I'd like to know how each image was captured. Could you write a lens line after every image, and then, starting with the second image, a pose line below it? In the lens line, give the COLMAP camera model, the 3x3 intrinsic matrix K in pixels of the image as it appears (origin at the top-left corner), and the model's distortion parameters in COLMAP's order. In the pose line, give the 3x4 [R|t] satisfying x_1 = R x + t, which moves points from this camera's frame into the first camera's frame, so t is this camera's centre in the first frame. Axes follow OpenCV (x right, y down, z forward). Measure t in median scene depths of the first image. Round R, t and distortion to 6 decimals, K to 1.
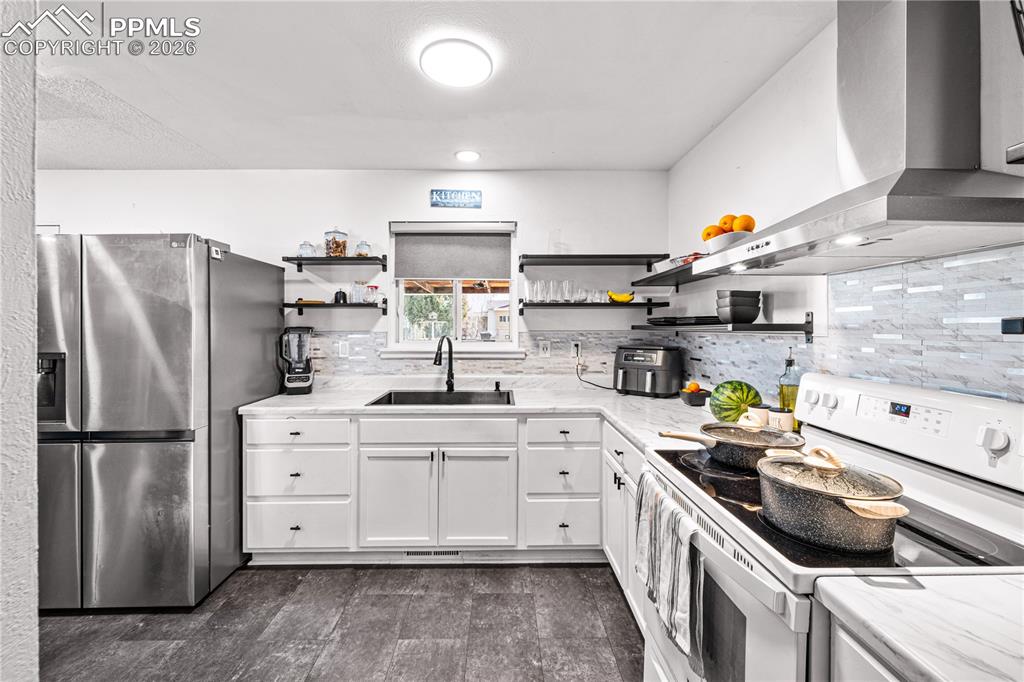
lens RADIAL K [[412.6, 0, 508.9], [0, 412.6, 327.8], [0, 0, 1]] dist [0.000396, -0.000014]
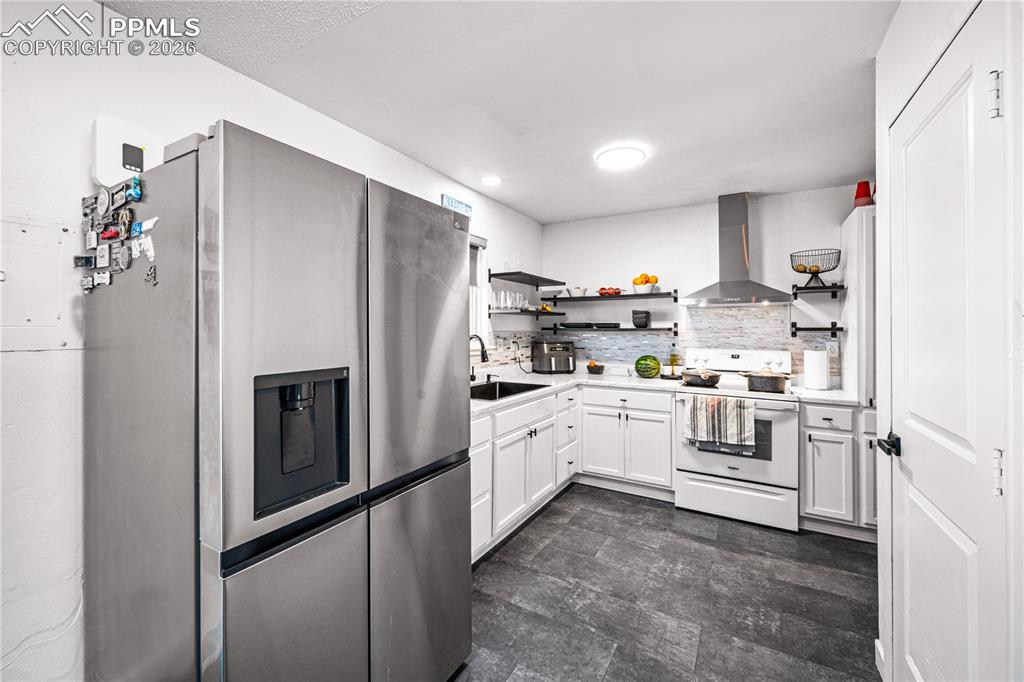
lens RADIAL K [[412.6, 0, 508.9], [0, 412.6, 327.8], [0, 0, 1]] dist [0.000396, -0.000014]
pose [[0.521914, 0.006771, 0.852971, -1.235115], [-0.003517, 0.999977, -0.005786, 0.005099], [-0.852991, 0.000020, 0.521926, 0.412838]]
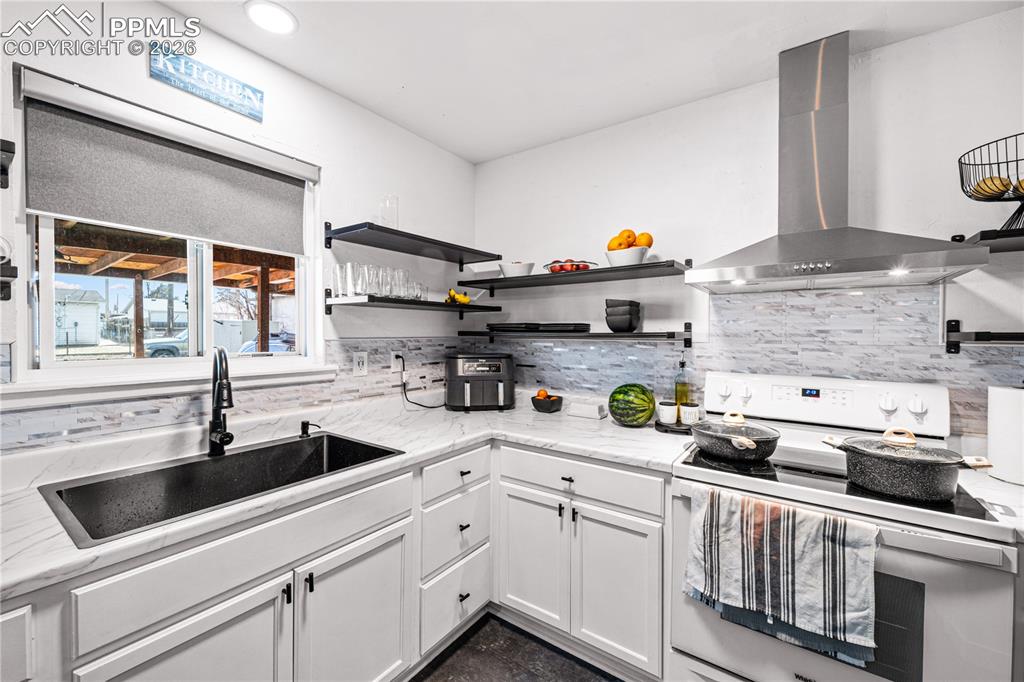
lens RADIAL K [[414.2, 0, 507.3], [0, 414.2, 340.6], [0, 0, 1]] dist [0.001888, -0.000050]
pose [[0.598382, -0.010857, 0.801138, -0.416572], [-0.005395, 0.999831, 0.017579, -0.002136], [-0.801193, -0.014841, 0.598222, 0.485797]]
